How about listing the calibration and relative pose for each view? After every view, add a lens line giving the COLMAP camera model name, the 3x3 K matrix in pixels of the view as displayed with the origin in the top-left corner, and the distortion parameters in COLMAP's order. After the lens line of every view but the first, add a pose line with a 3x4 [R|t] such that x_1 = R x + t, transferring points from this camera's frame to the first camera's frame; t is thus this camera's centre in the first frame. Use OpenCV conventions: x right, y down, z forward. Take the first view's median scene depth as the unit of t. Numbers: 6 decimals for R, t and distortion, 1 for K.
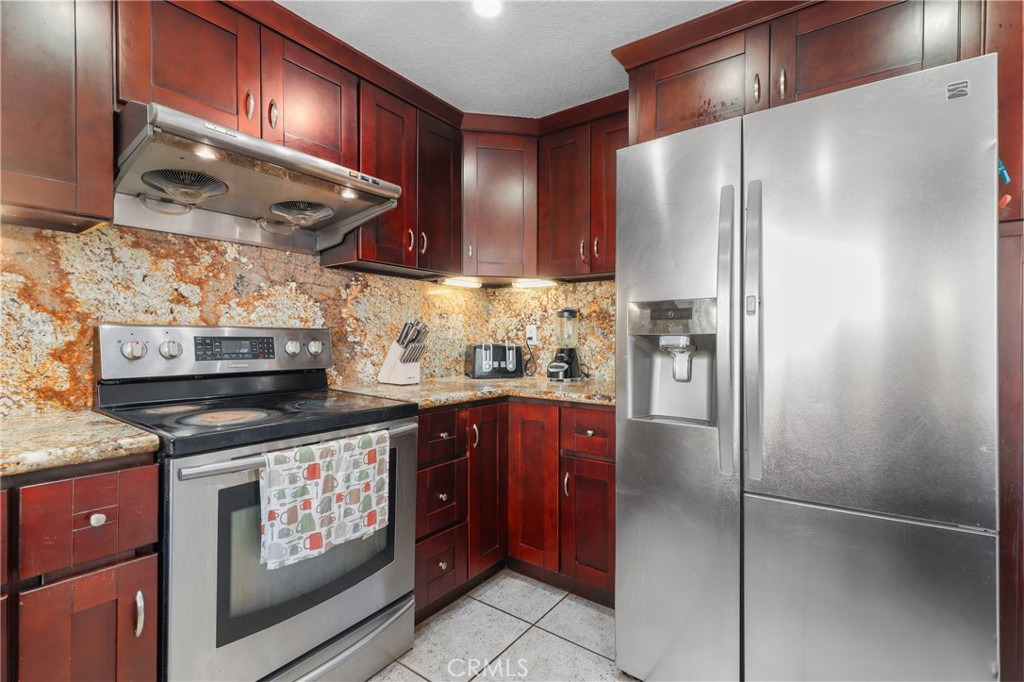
lens RADIAL K [[462.9, 0, 522.2], [0, 462.9, 340.2], [0, 0, 1]] dist [-0.001690, 0.000436]
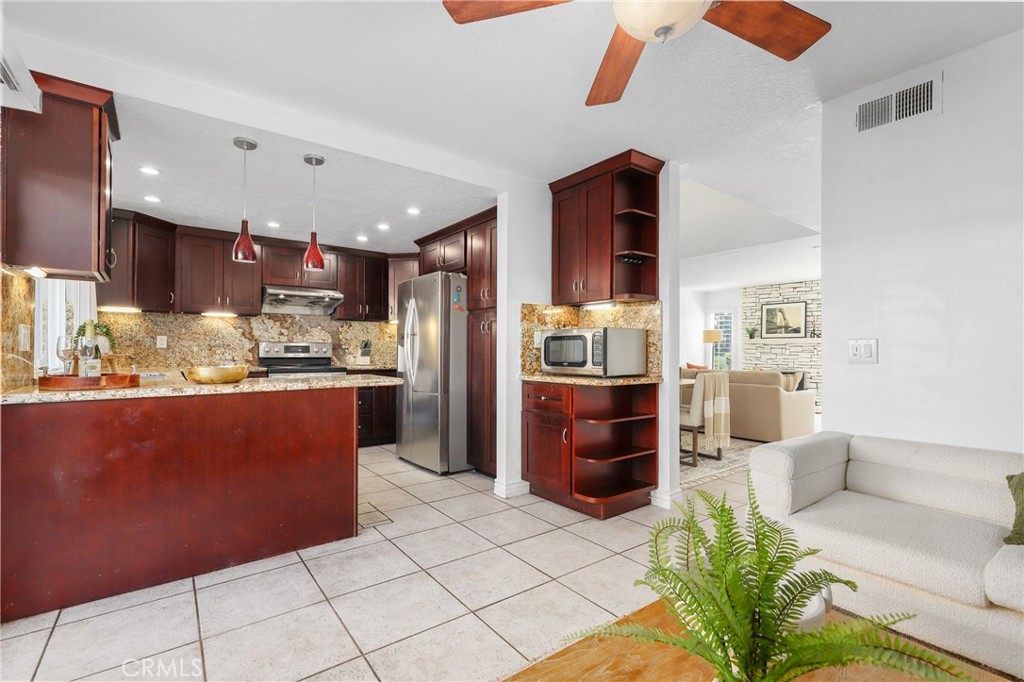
lens RADIAL K [[462.9, 0, 518.2], [0, 462.9, 347.8], [0, 0, 1]] dist [-0.001690, 0.000436]
pose [[0.954107, -0.002437, -0.299456, 1.787750], [-0.001902, 0.999897, -0.014199, 0.049361], [0.299460, 0.014116, 0.954004, -1.568055]]
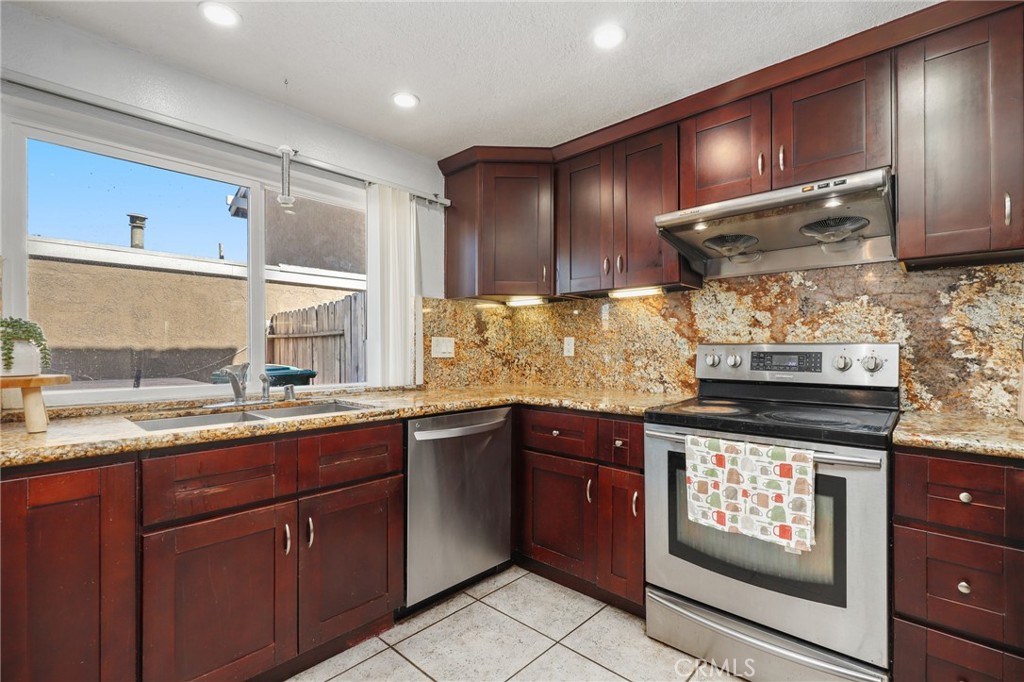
lens RADIAL K [[462.9, 0, 514.4], [0, 462.9, 348.1], [0, 0, 1]] dist [-0.001690, 0.000436]
pose [[-0.124882, -0.009391, -0.992127, 0.665582], [-0.010003, 0.999916, -0.008205, -0.000340], [0.992121, 0.008900, -0.124965, 0.479948]]
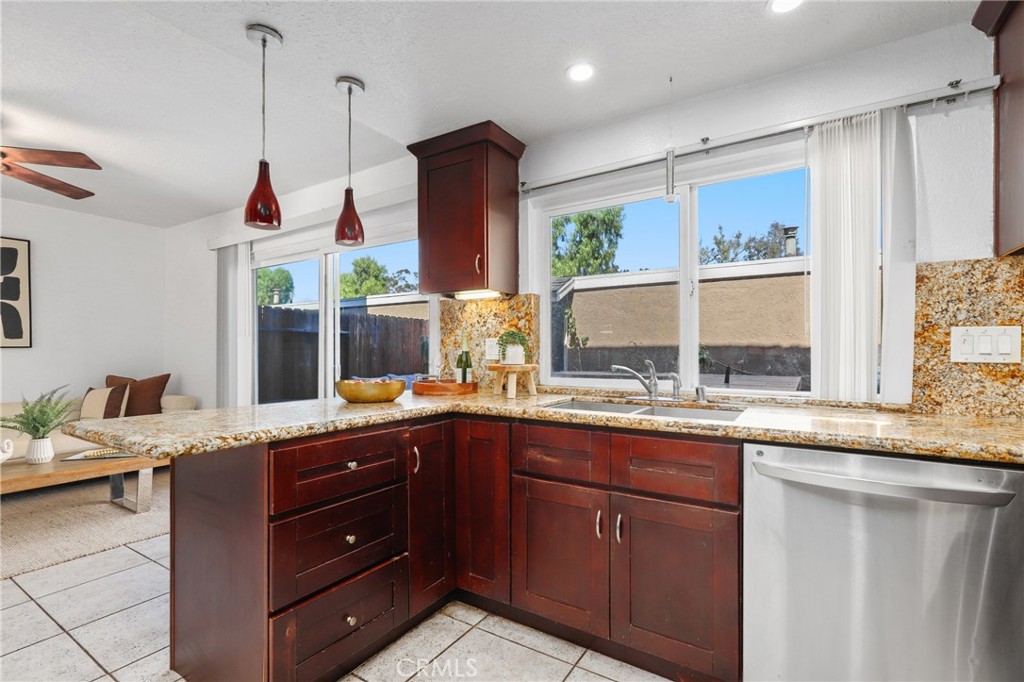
lens RADIAL K [[462.9, 0, 513.7], [0, 462.9, 351.4], [0, 0, 1]] dist [-0.001690, 0.000436]
pose [[-0.998444, -0.005672, -0.055477, 0.029074], [-0.006353, 0.999907, 0.012104, -0.005912], [0.055403, 0.012437, -0.998387, 0.909019]]
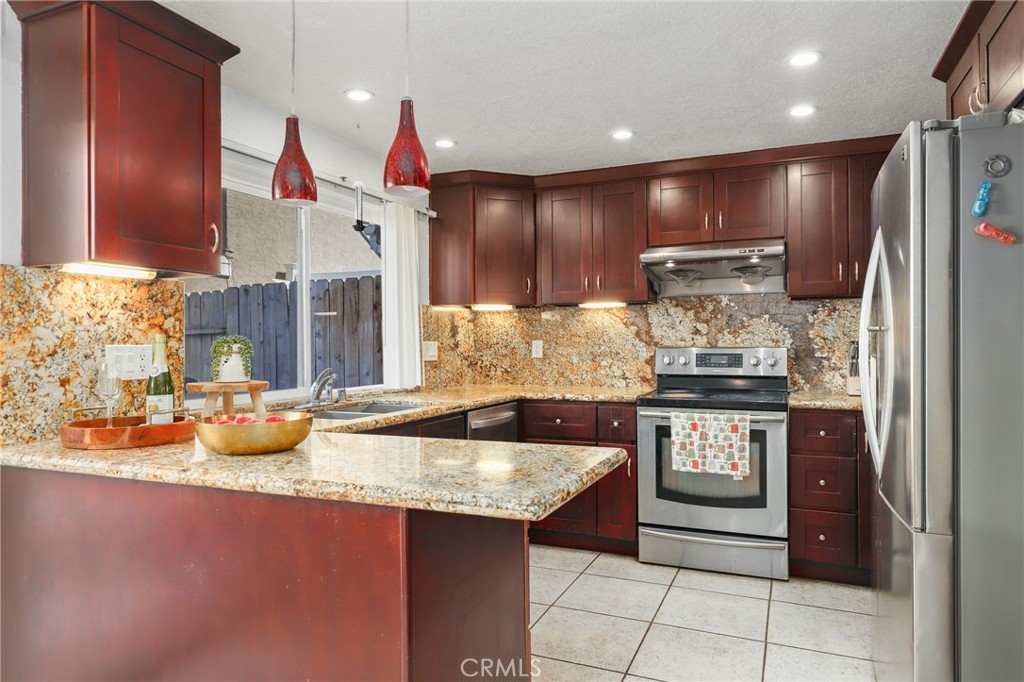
lens RADIAL K [[644.1, 0, 514.2], [0, 644.1, 342.8], [0, 0, 1]] dist [-0.001972, -0.002562]
pose [[0.208521, -0.008401, -0.977982, 1.534021], [-0.000949, 0.999961, -0.008792, -0.025358], [0.978017, 0.002761, 0.208505, -0.201146]]
